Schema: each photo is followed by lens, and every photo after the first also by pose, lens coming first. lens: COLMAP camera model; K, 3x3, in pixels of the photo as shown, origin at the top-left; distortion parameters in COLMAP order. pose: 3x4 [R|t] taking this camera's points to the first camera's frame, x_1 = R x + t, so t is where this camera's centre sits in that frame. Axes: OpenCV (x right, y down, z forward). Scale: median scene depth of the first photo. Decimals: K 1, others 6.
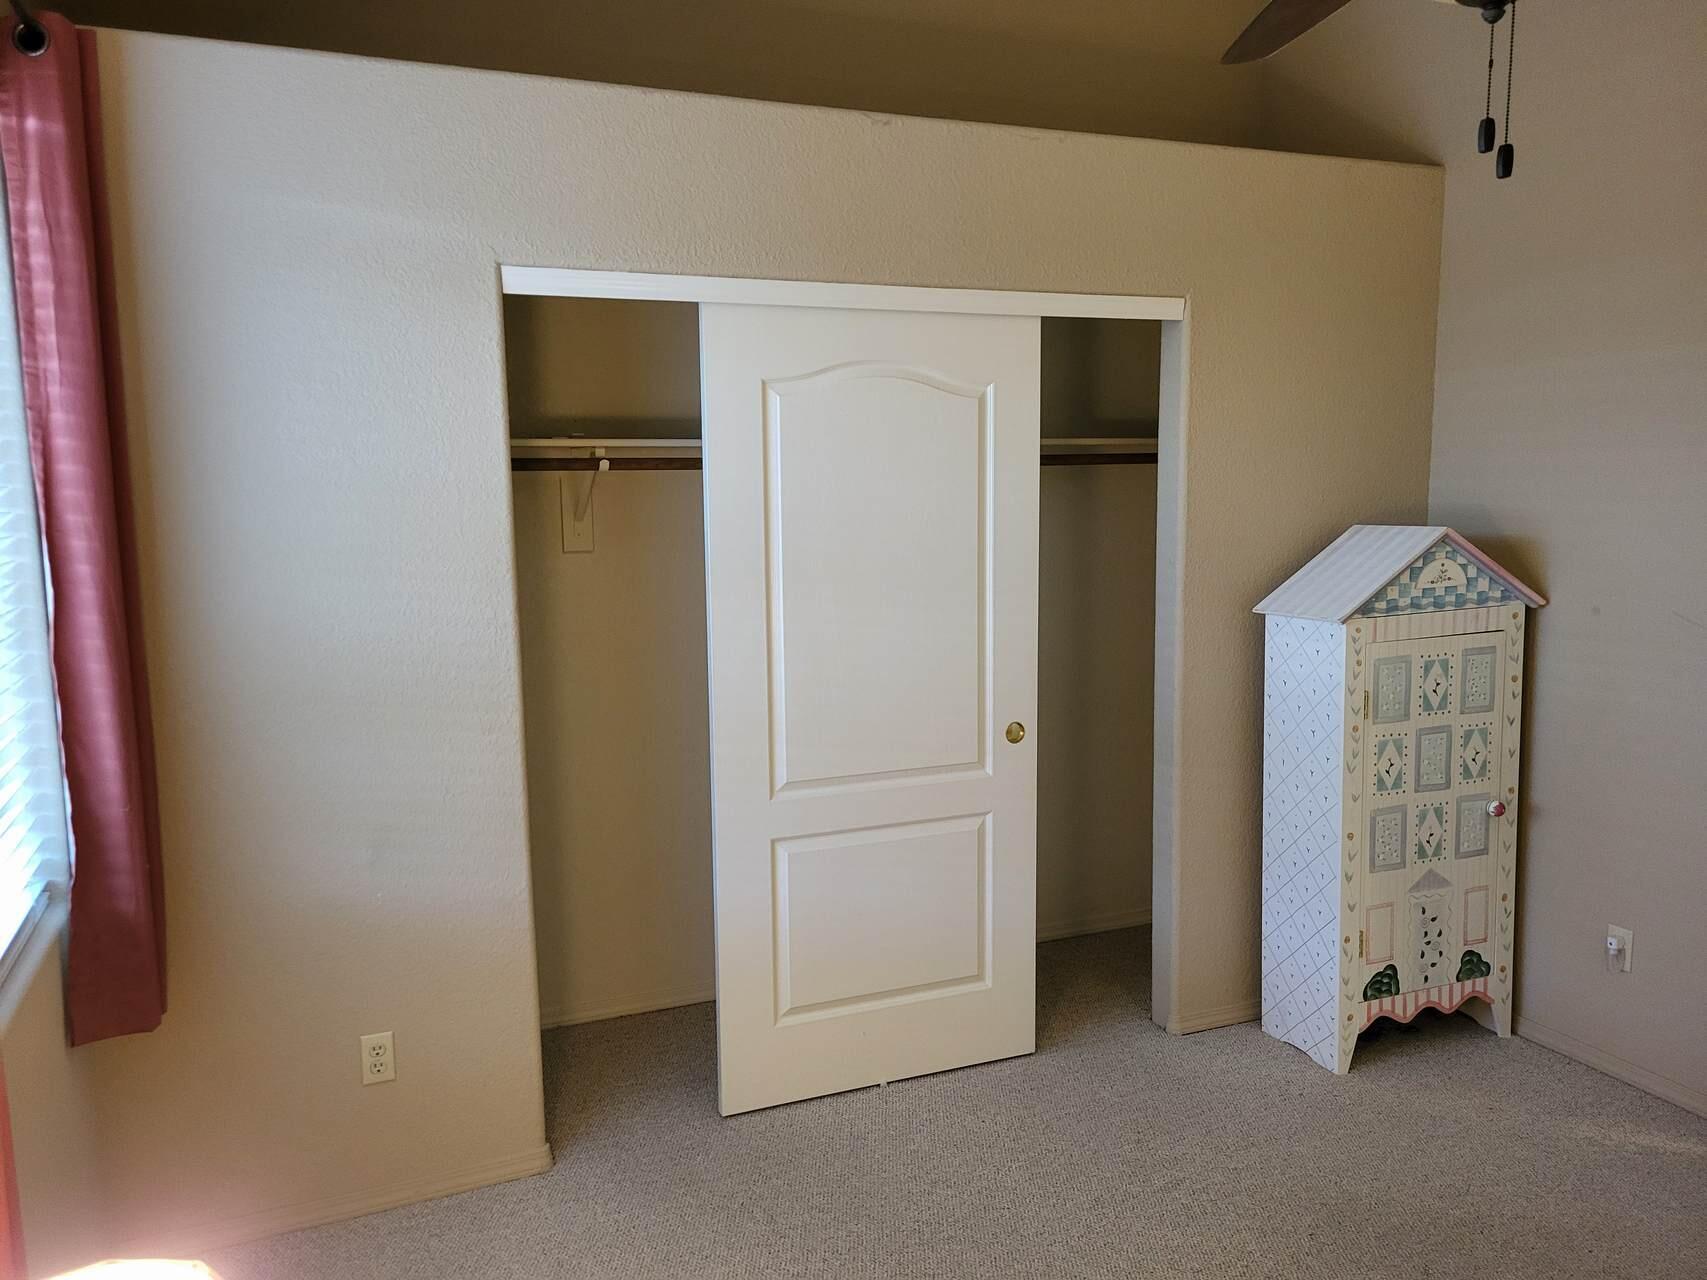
lens RADIAL K [[1252.3, 0, 849.0], [0, 1252.3, 637.2], [0, 0, 1]] dist [0.027080, -0.037041]
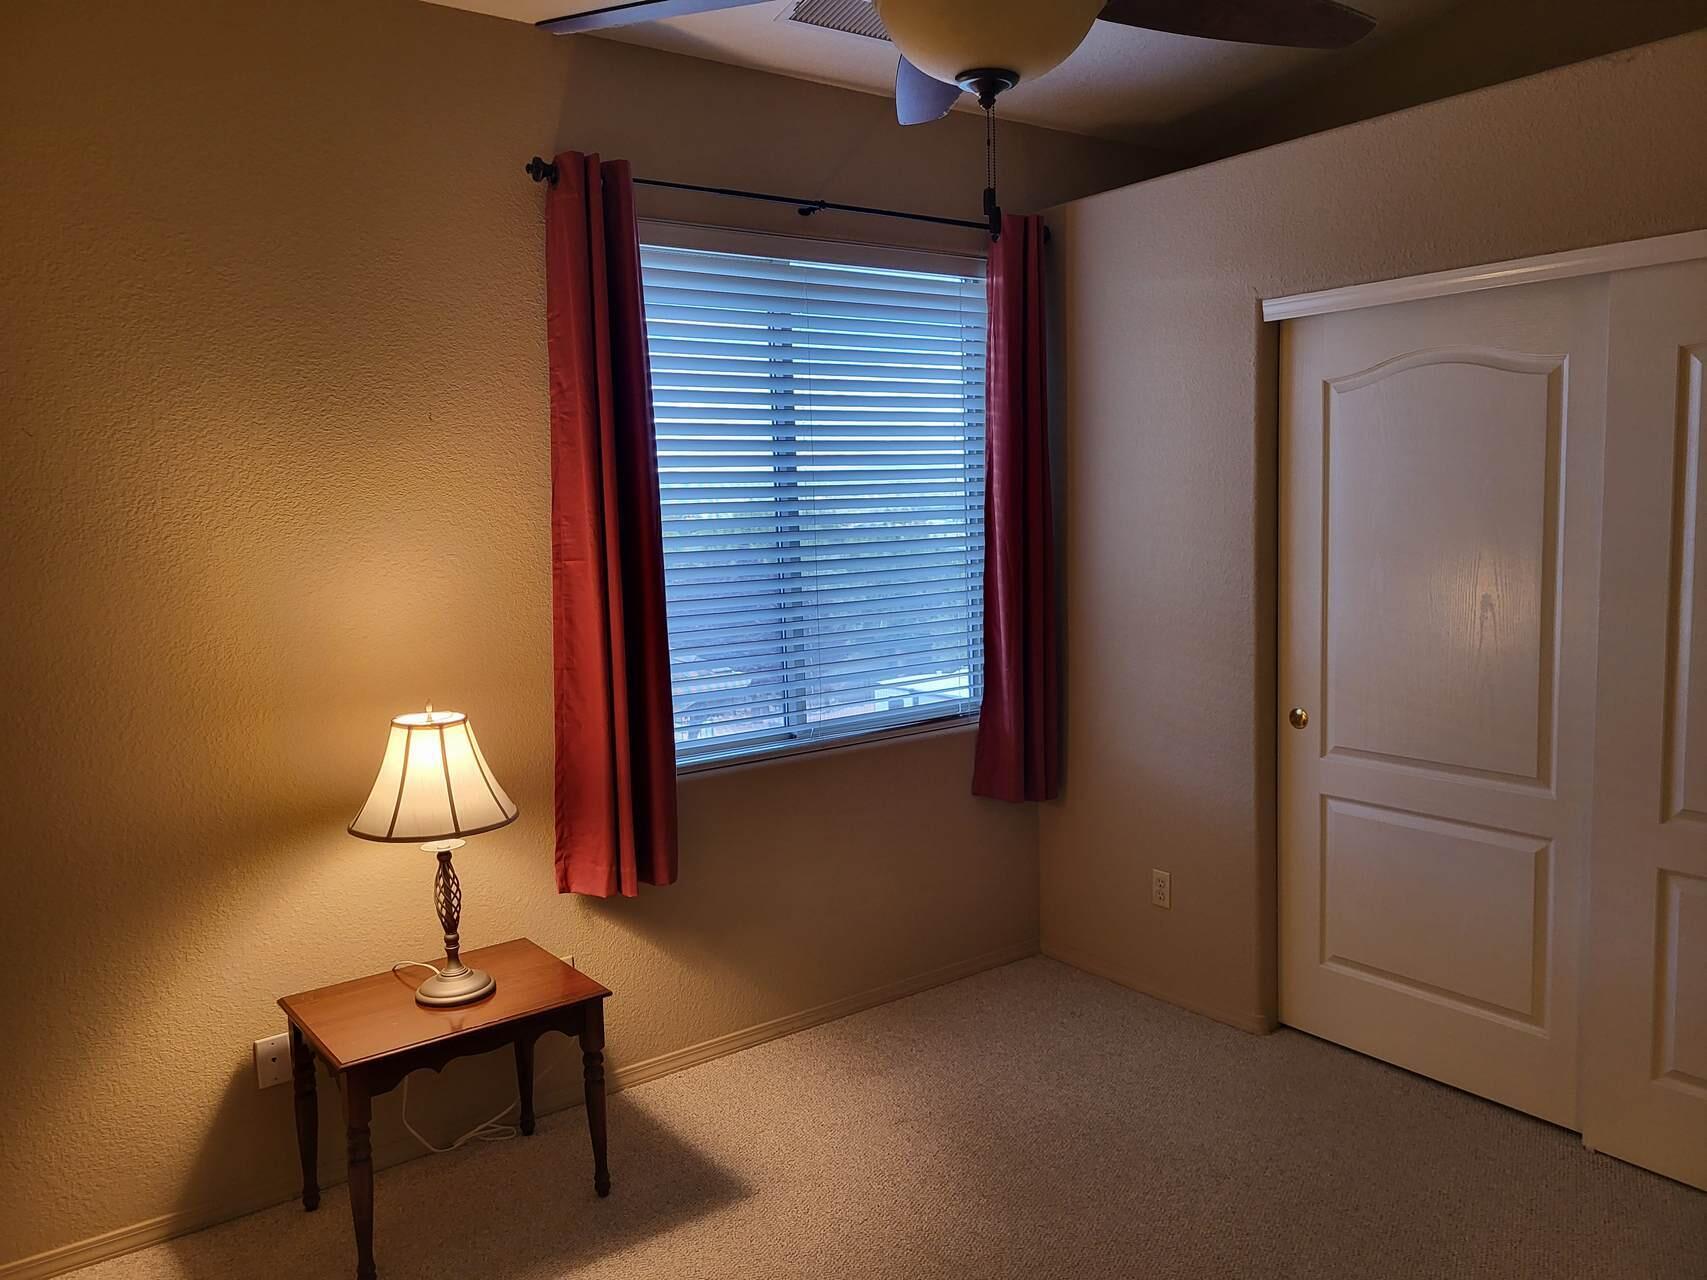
lens RADIAL K [[1277.1, 0, 853.5], [0, 1277.1, 640.0], [0, 0, 1]] dist [0.029966, -0.038457]
pose [[0.249962, 0.115627, -0.961327, 0.872753], [-0.092209, 0.991174, 0.095241, -0.042109], [0.963855, 0.064837, 0.258417, 0.287385]]
